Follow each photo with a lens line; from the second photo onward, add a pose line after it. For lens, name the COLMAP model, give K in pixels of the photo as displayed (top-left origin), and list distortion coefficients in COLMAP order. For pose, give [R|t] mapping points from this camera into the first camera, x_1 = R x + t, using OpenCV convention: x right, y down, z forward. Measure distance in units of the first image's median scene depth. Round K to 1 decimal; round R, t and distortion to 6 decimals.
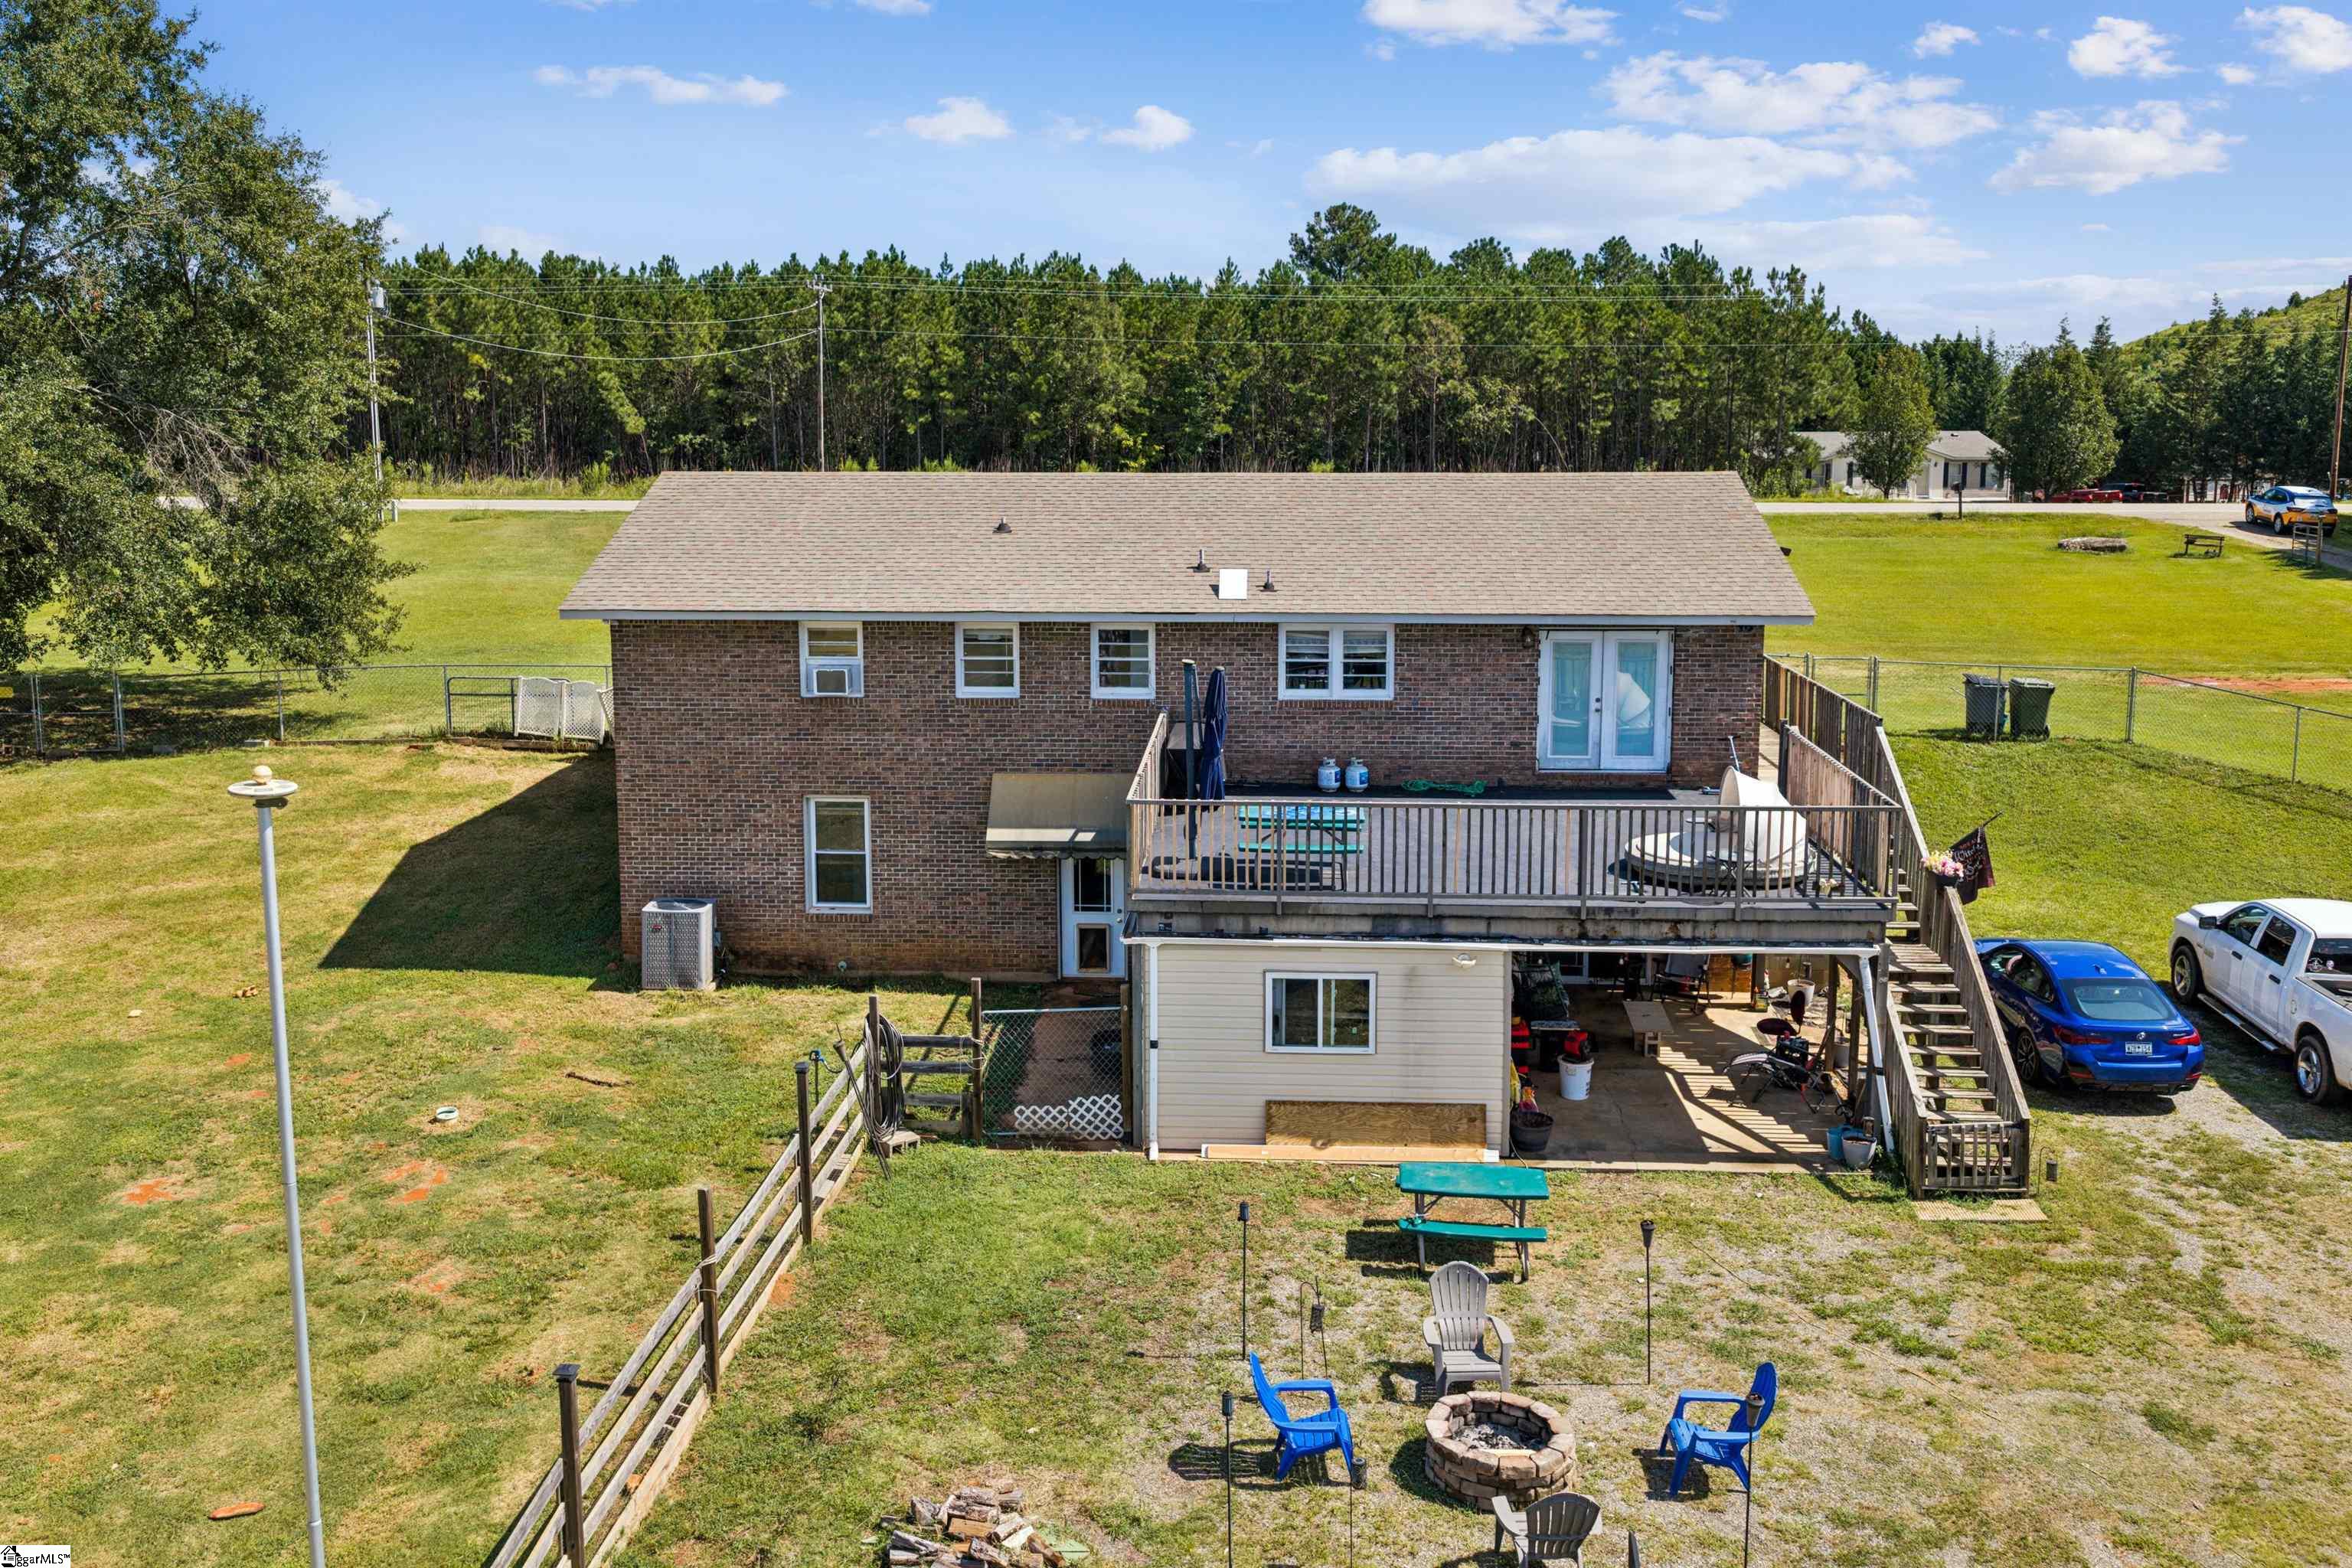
lens RADIAL K [[1943.0, 0, 1176.0], [0, 1943.0, 784.0], [0, 0, 1]] dist [-0.002808, -0.003644]
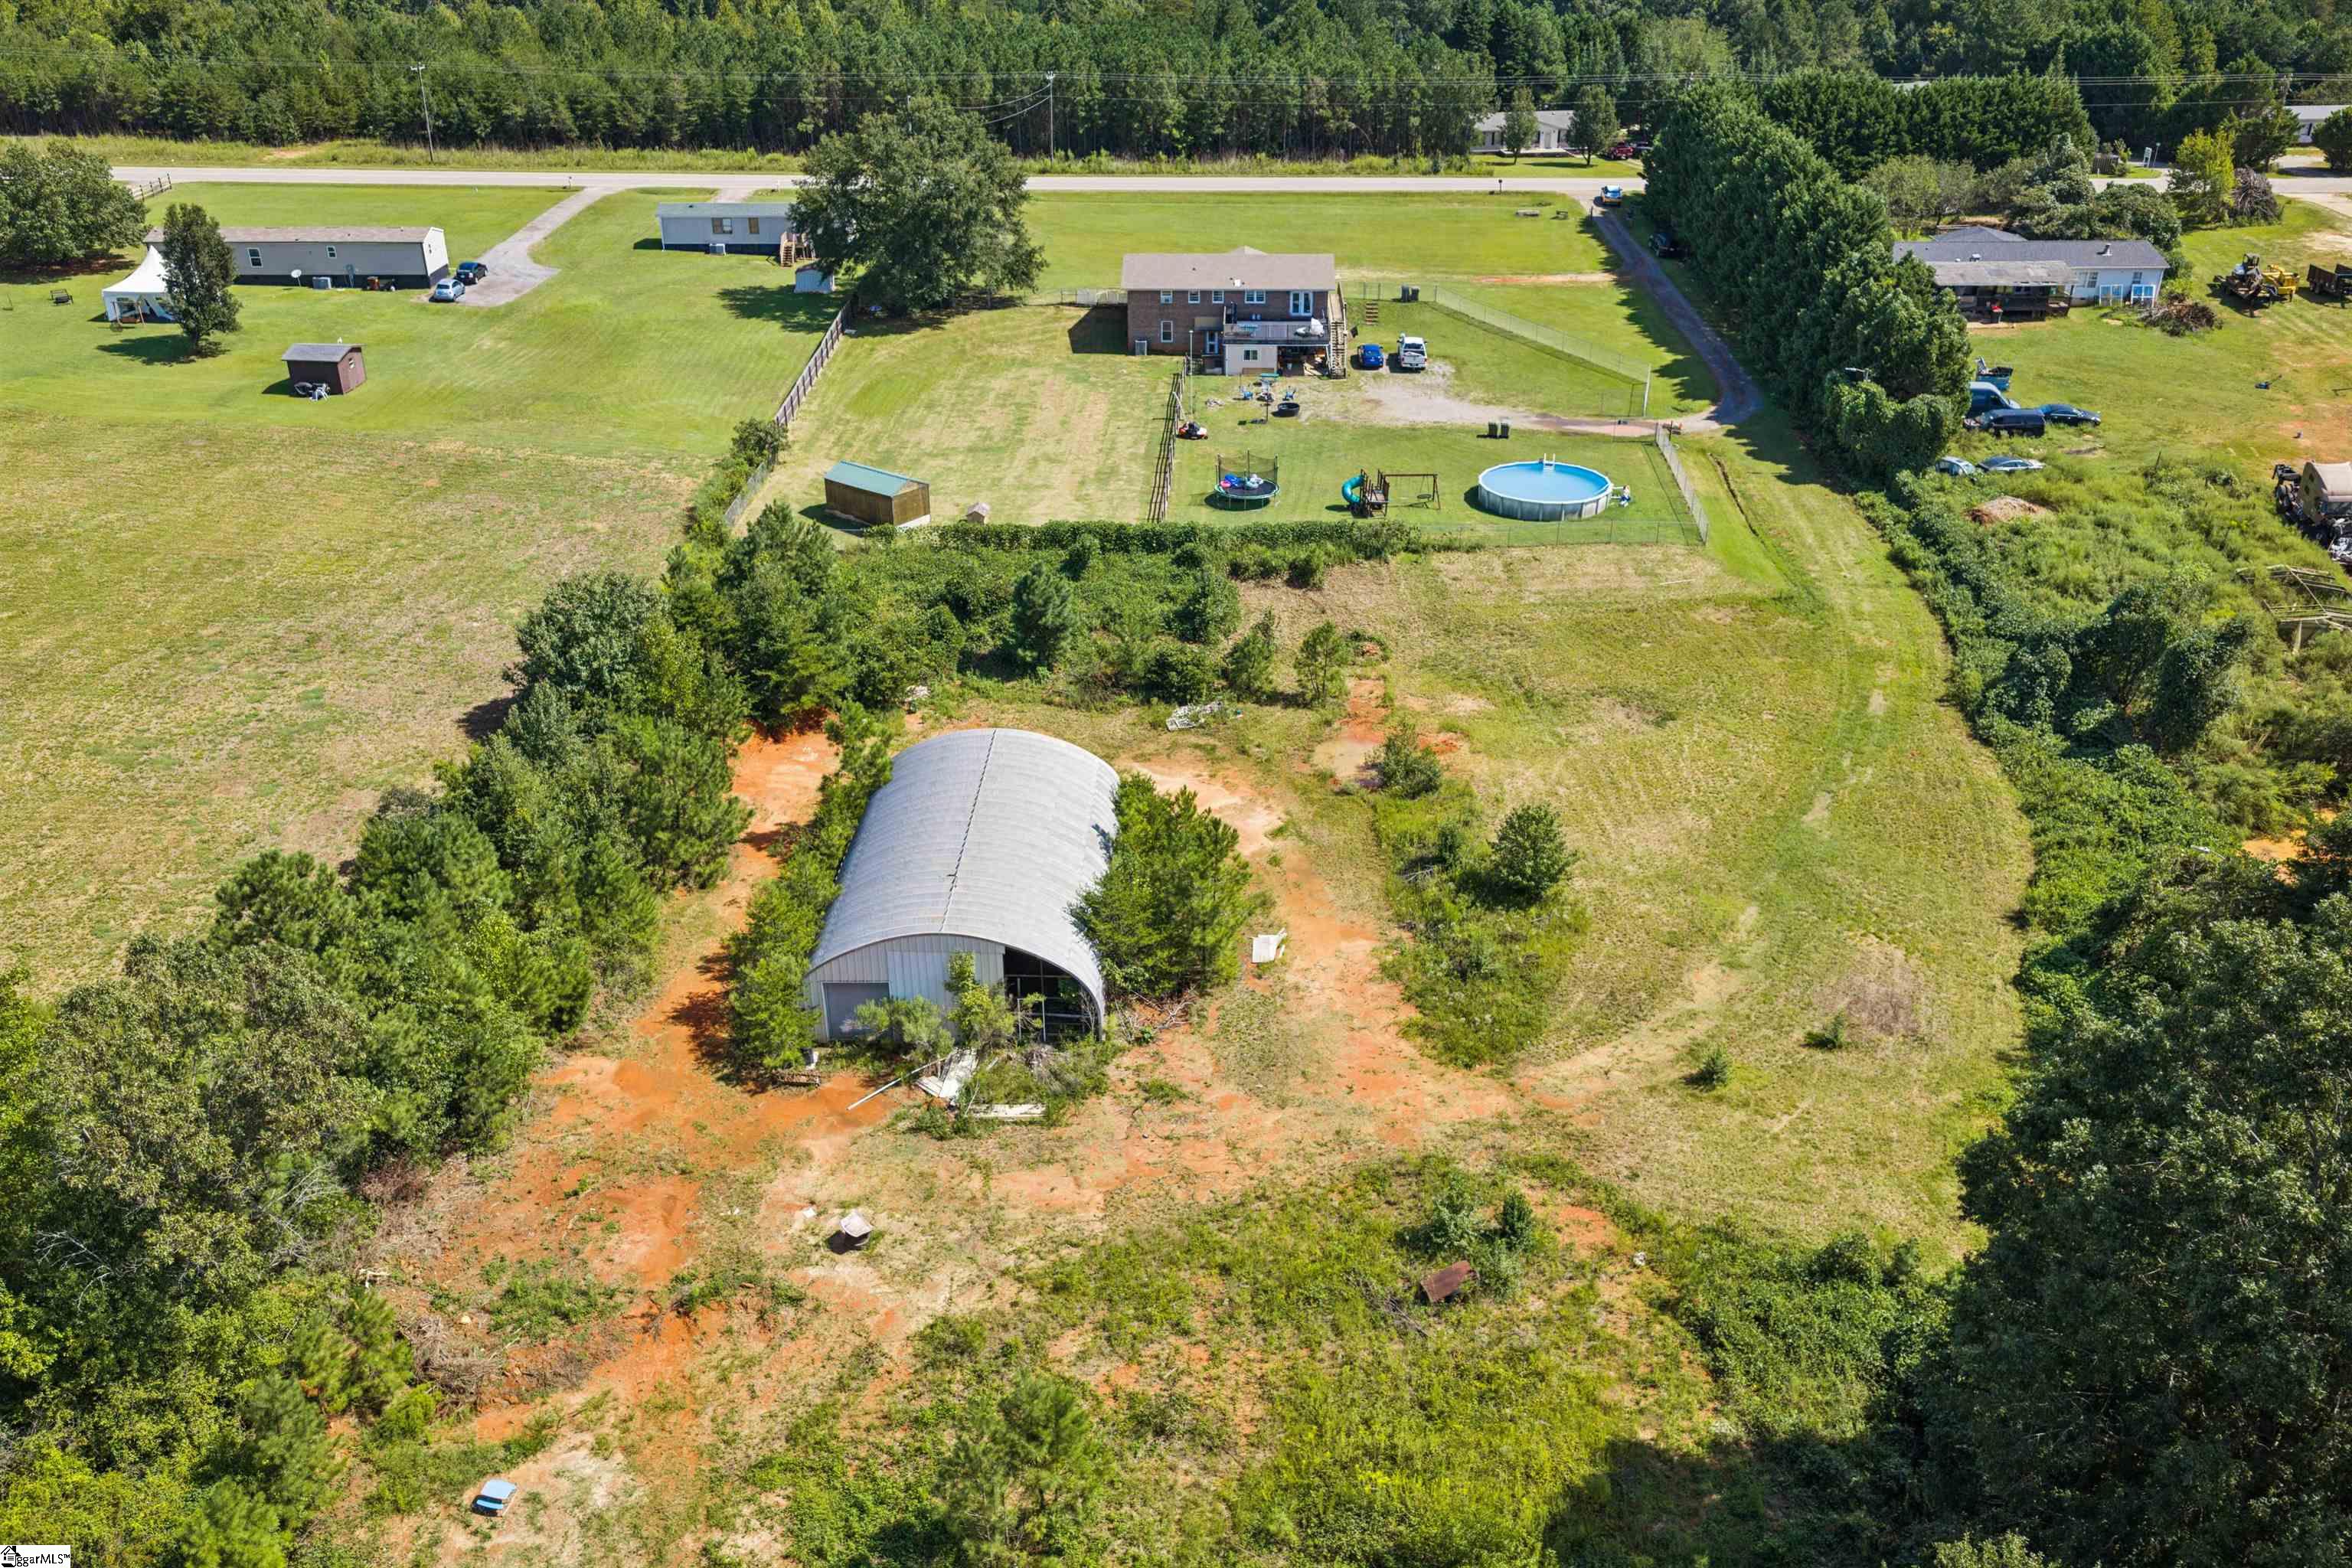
lens RADIAL K [[1943.0, 0, 1176.0], [0, 1943.0, 784.0], [0, 0, 1]] dist [-0.002808, -0.003644]
pose [[0.999790, -0.010228, 0.017768, -0.268353], [0.004928, 0.961158, 0.275954, -0.265556], [-0.019900, -0.275808, 0.961007, -4.933180]]
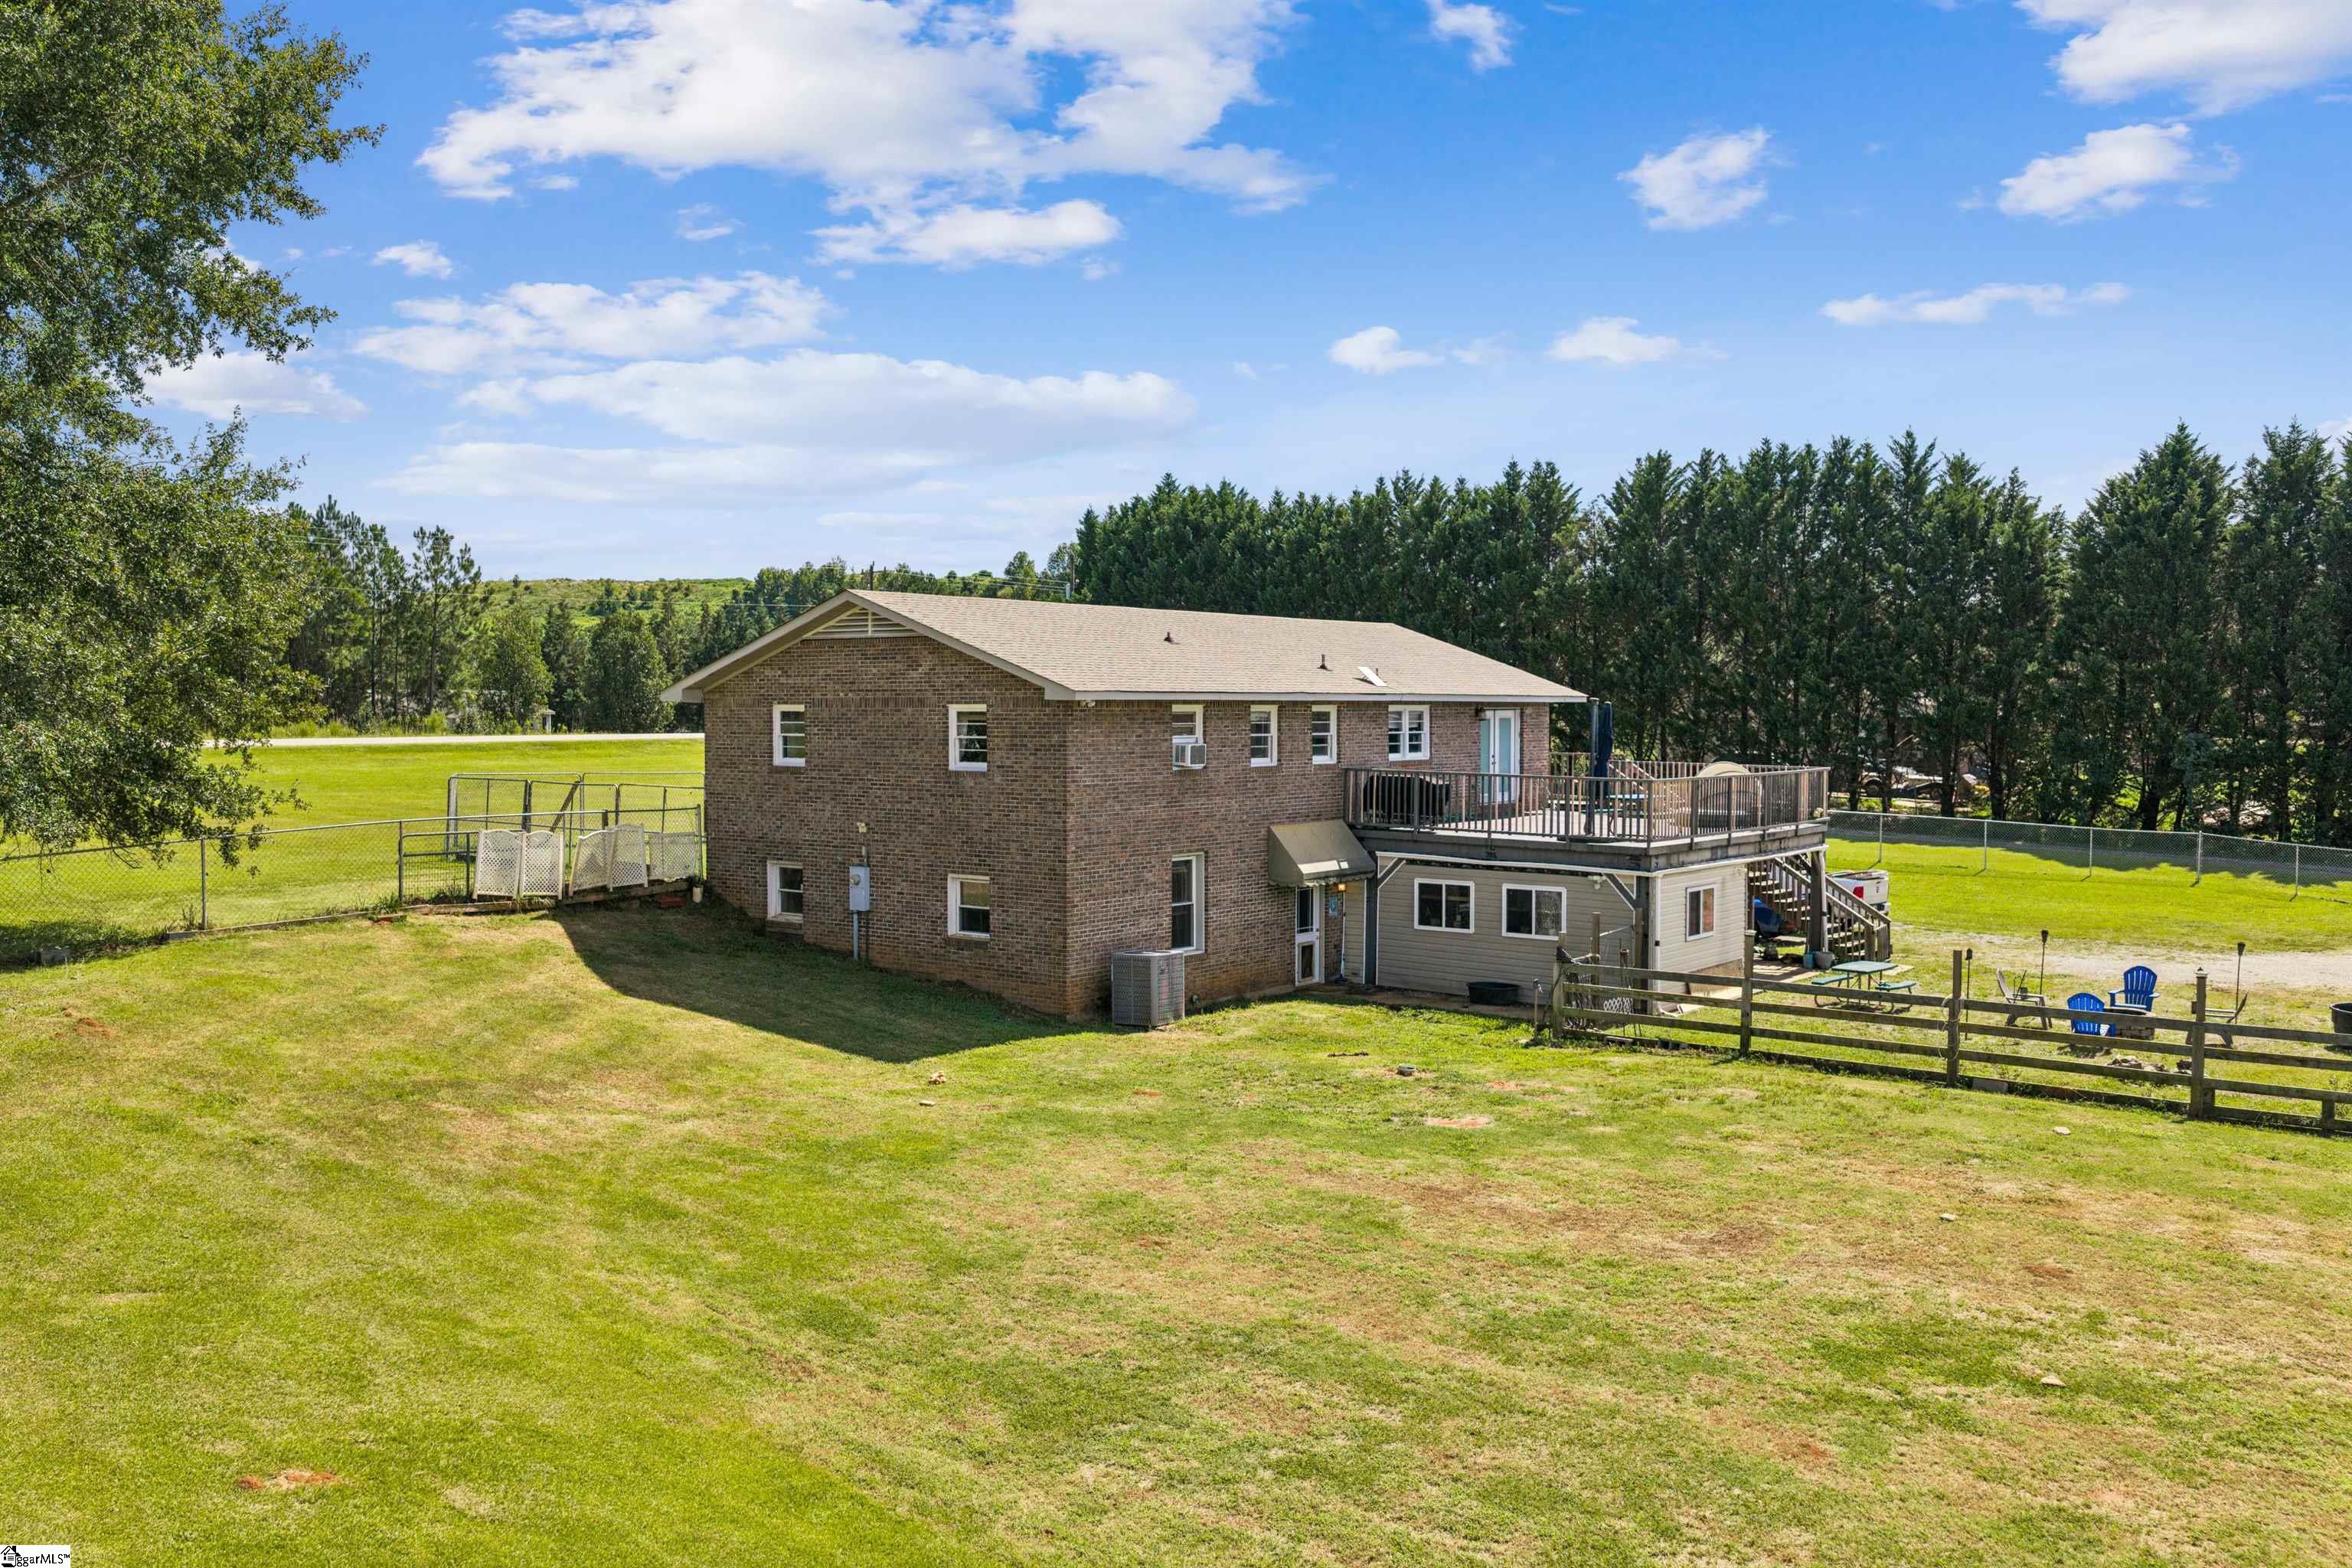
lens RADIAL K [[1943.0, 0, 1176.0], [0, 1943.0, 784.0], [0, 0, 1]] dist [-0.002808, -0.003644]
pose [[0.581790, -0.031139, 0.812743, -1.160955], [0.157428, 0.984681, -0.074967, 0.052943], [-0.797958, 0.171563, 0.577780, 0.323705]]
